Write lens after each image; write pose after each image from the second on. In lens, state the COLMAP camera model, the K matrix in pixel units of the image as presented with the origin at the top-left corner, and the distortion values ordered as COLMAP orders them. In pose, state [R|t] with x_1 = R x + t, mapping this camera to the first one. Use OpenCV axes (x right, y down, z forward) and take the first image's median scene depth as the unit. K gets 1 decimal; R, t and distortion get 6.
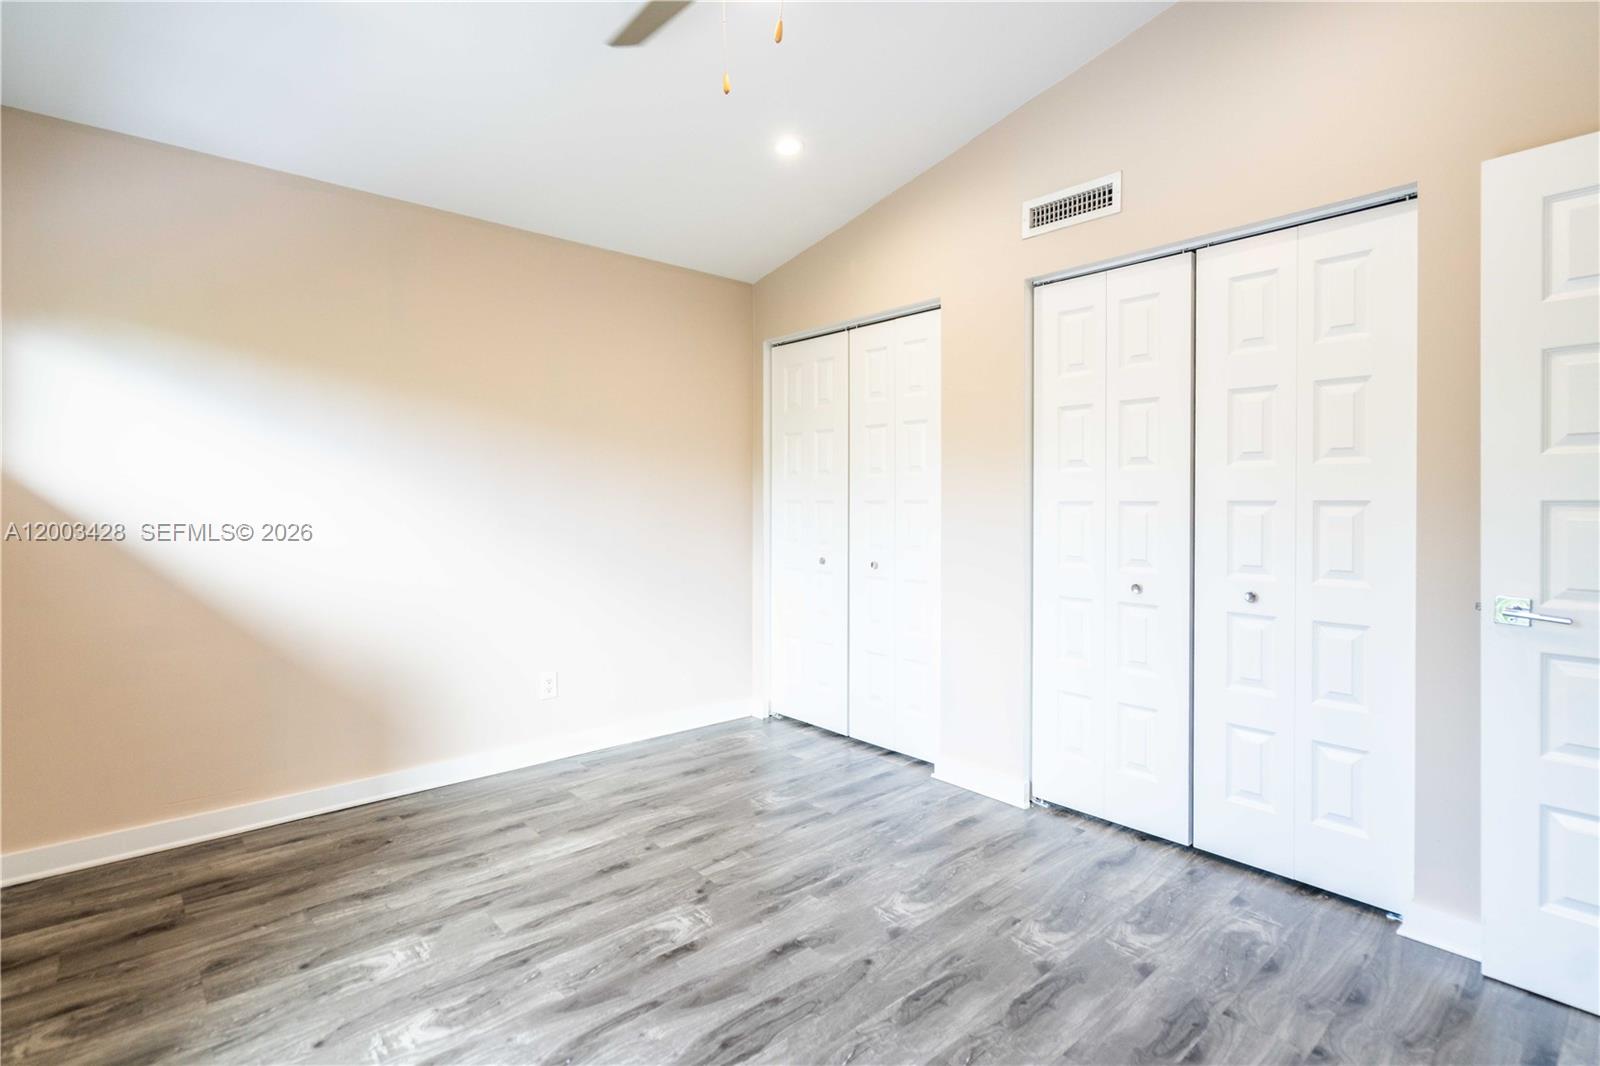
lens RADIAL K [[768.5, 0, 808.4], [0, 768.5, 508.2], [0, 0, 1]] dist [0.002006, -0.001387]
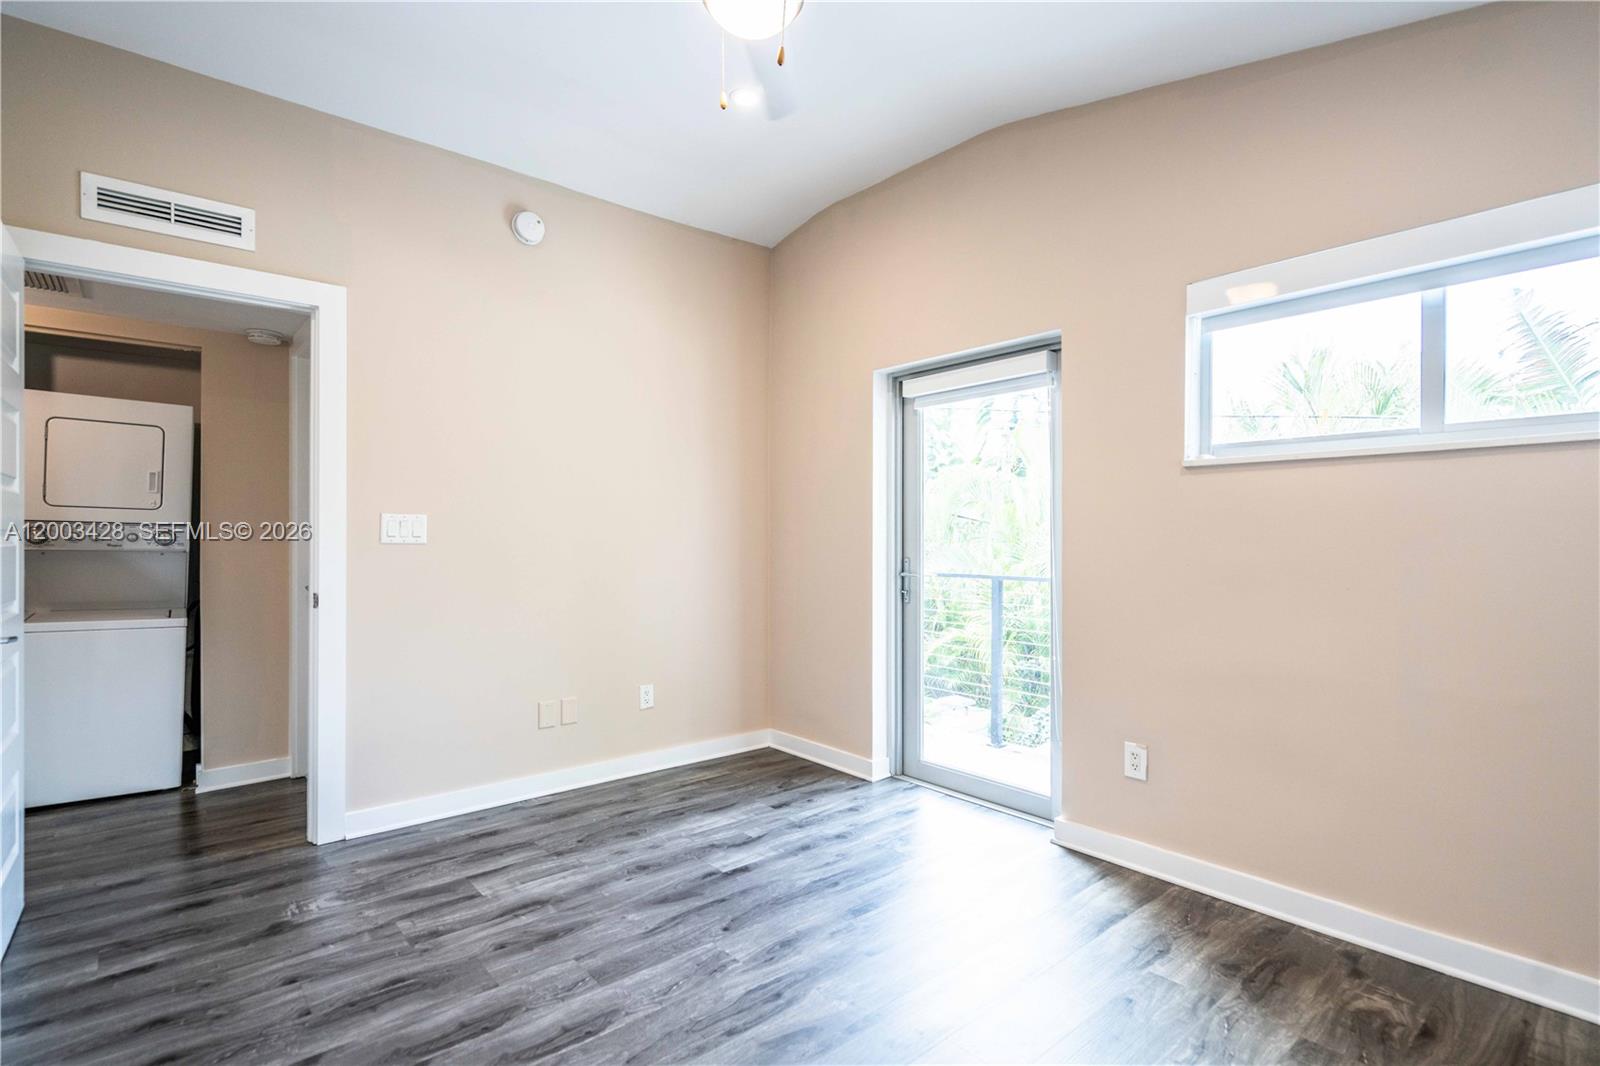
lens RADIAL K [[768.5, 0, 796.6], [0, 768.5, 538.2], [0, 0, 1]] dist [0.002006, -0.001387]
pose [[-0.999792, -0.002259, 0.020263, -0.109501], [-0.002010, 0.999922, 0.012311, -0.008156], [-0.020289, 0.012268, -0.999719, 1.486941]]
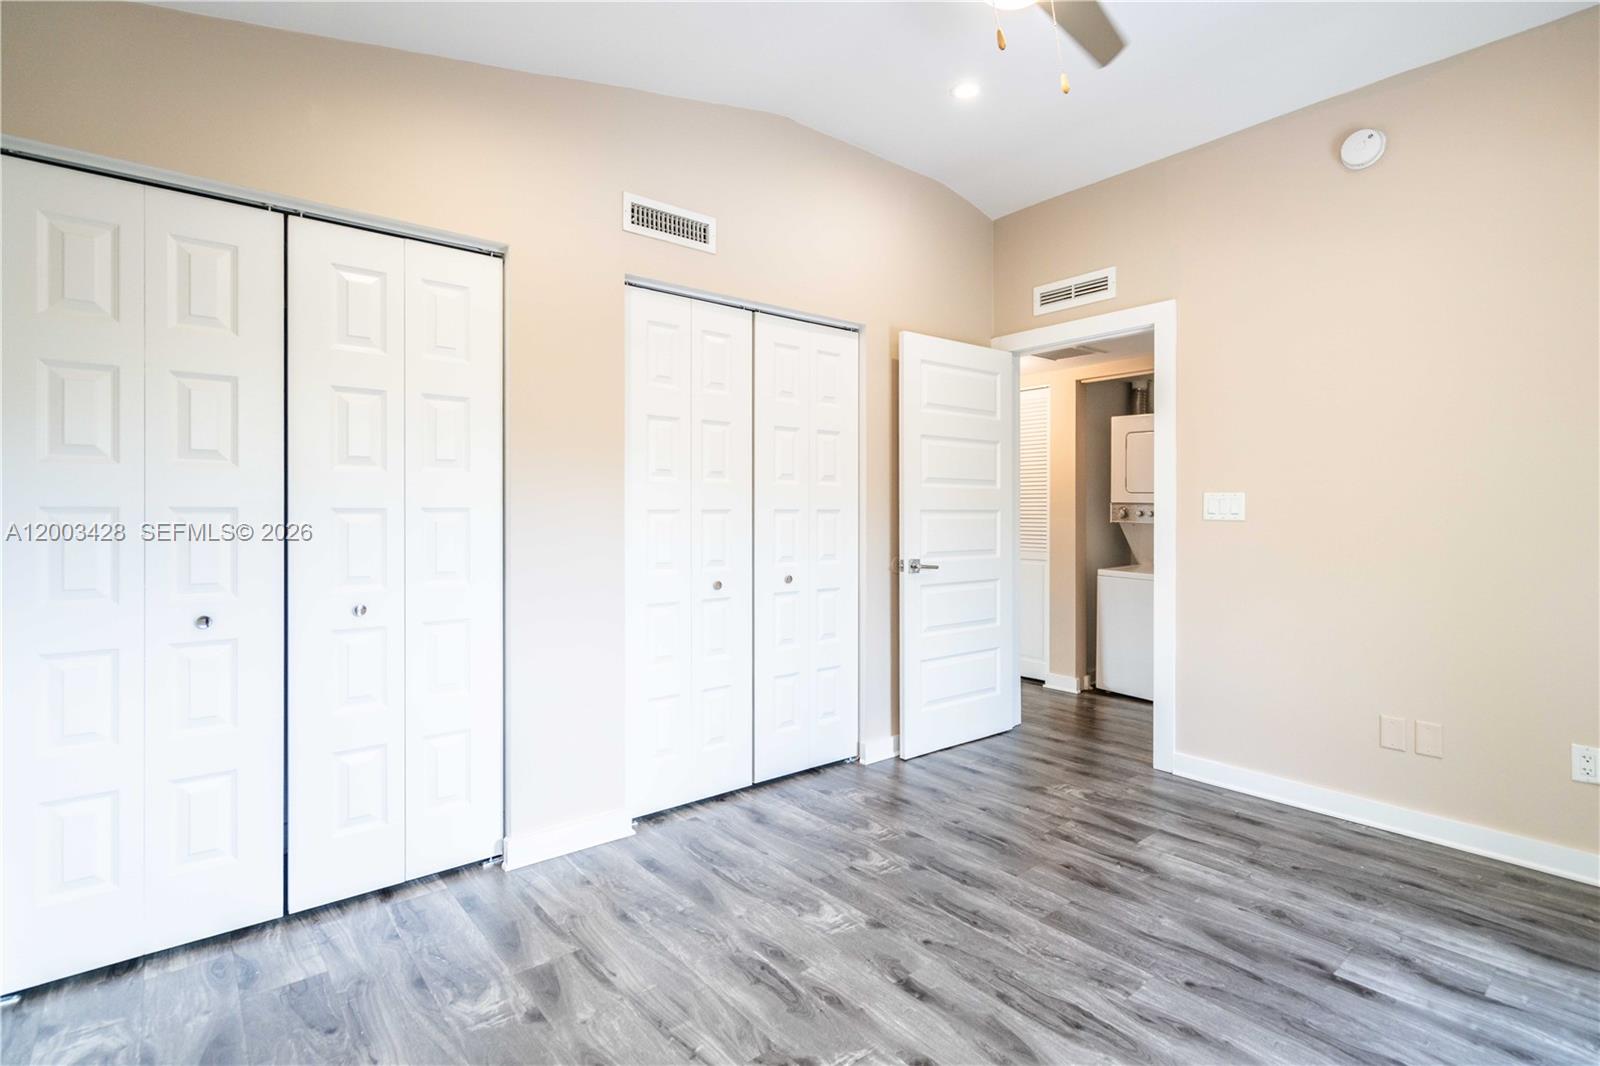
lens RADIAL K [[768.5, 0, 813.9], [0, 768.5, 518.5], [0, 0, 1]] dist [0.002006, -0.001387]
pose [[0.032500, -0.008736, 0.999434, -0.799713], [0.010218, 0.999912, 0.008408, -0.004676], [-0.999420, 0.009938, 0.032586, 0.907442]]
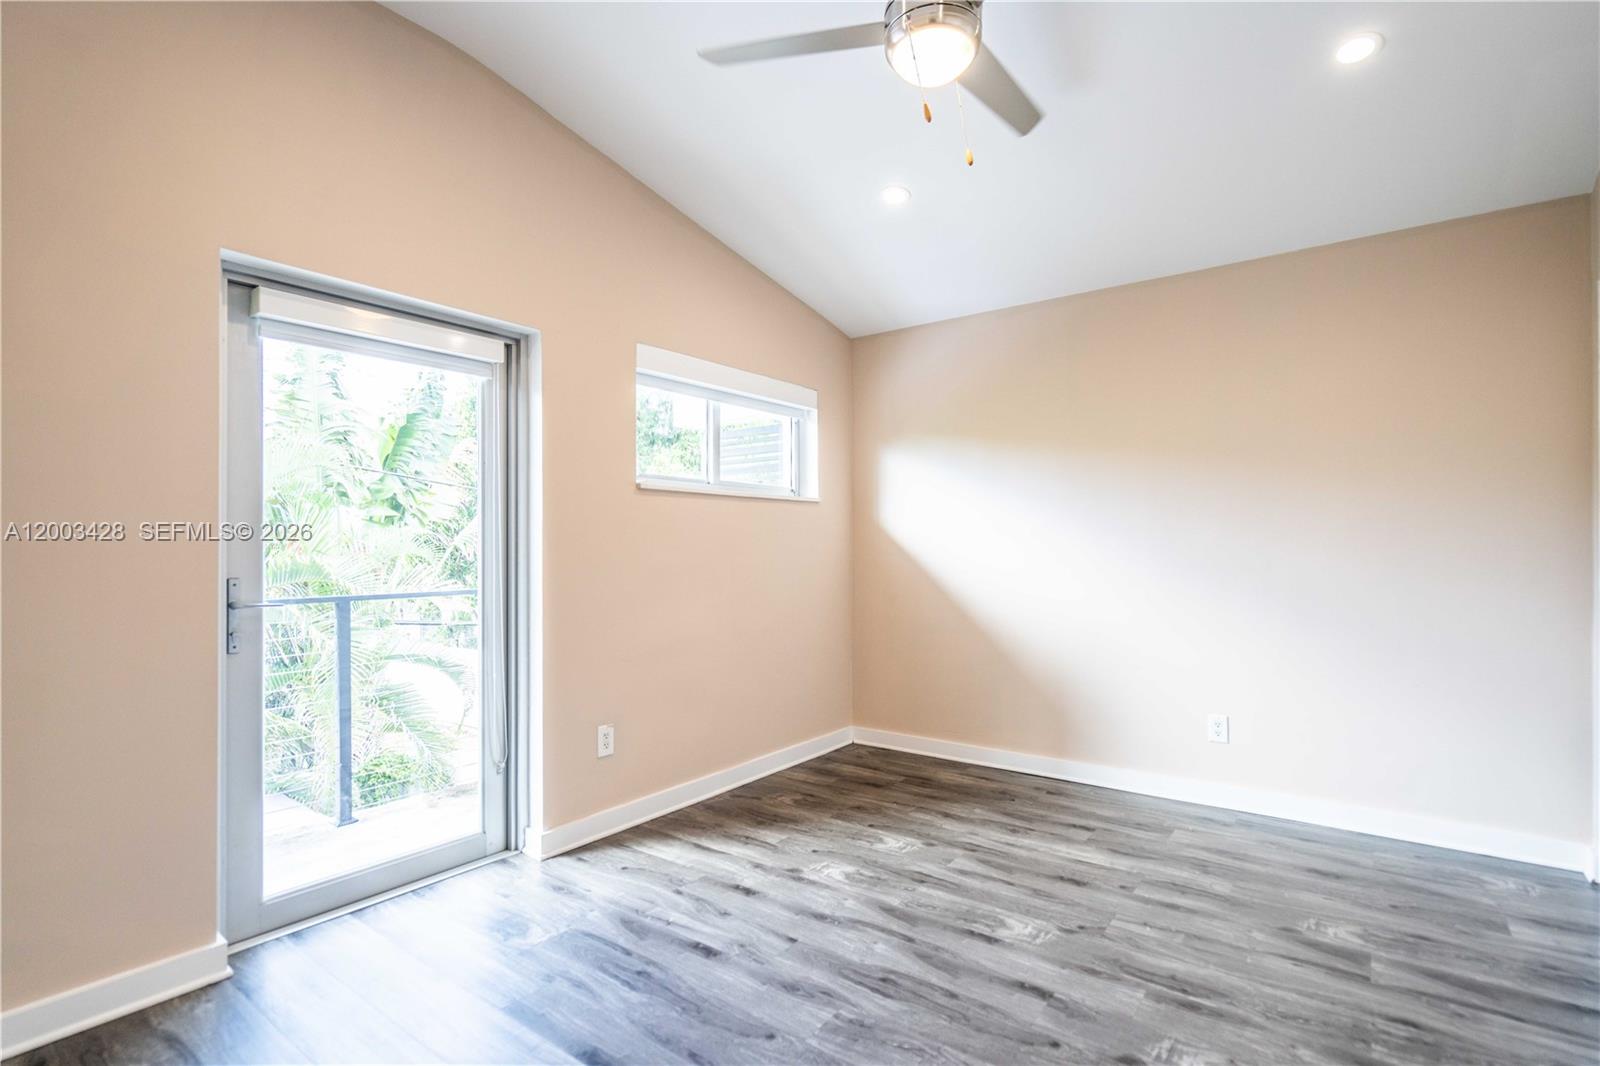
lens RADIAL K [[768.5, 0, 808.3], [0, 768.5, 536.5], [0, 0, 1]] dist [0.002006, -0.001387]
pose [[0.198858, -0.019275, -0.979839, 0.735231], [-0.003034, 0.999790, -0.020283, 0.017224], [0.980024, 0.007006, 0.198758, 0.438670]]
